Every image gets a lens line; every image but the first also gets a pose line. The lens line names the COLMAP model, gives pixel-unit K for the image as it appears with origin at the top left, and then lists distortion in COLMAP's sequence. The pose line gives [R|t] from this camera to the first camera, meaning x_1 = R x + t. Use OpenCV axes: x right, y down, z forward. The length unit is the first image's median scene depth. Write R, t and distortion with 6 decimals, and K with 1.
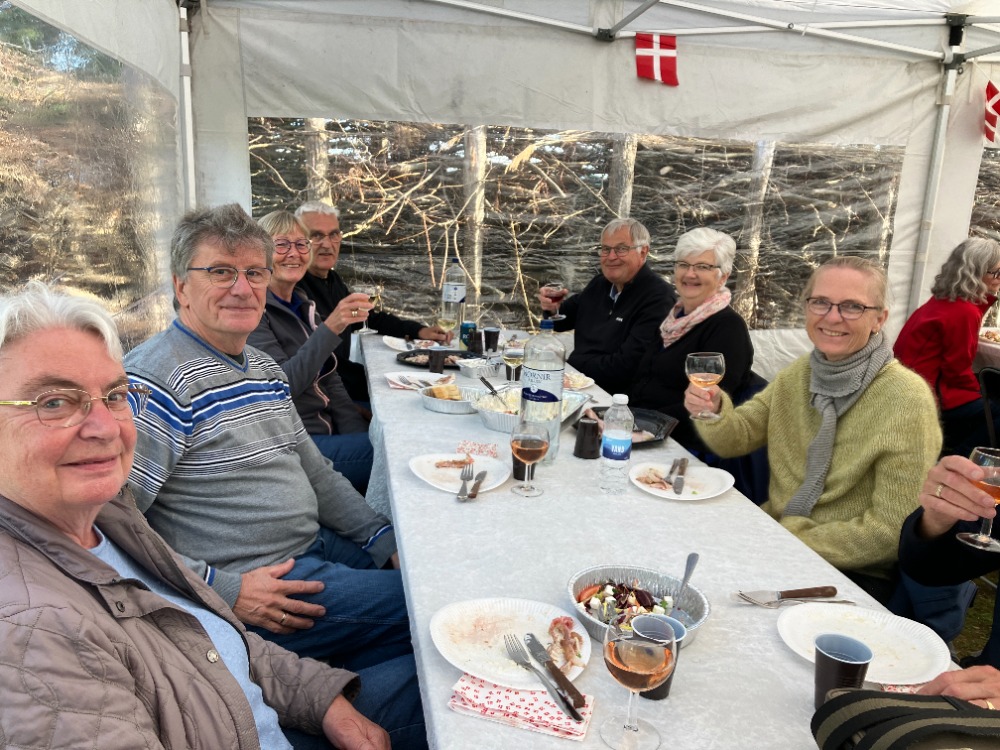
lens RADIAL K [[804.3, 0, 500.0], [0, 804.3, 375.0], [0, 0, 1]] dist [0.004320, 0.001021]
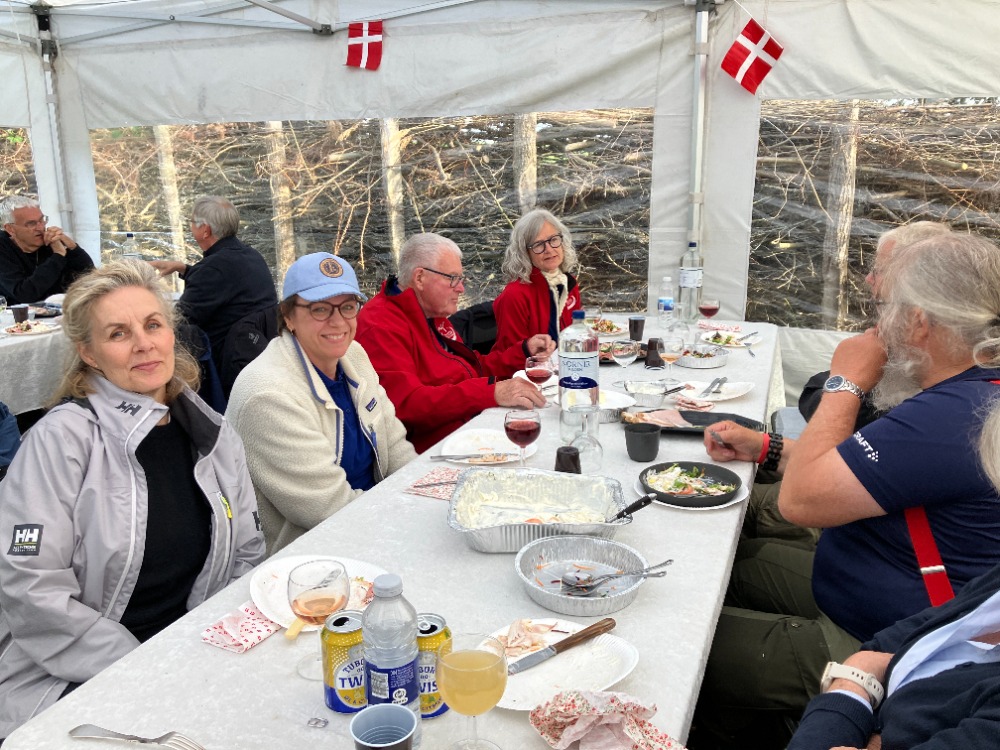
lens RADIAL K [[829.8, 0, 497.4], [0, 829.8, 364.7], [0, 0, 1]] dist [0.004844, -0.001955]
pose [[0.845885, 0.081827, -0.527051, 0.945335], [-0.083061, 0.996315, 0.021375, -0.015585], [0.526858, 0.025696, 0.849565, 0.180374]]
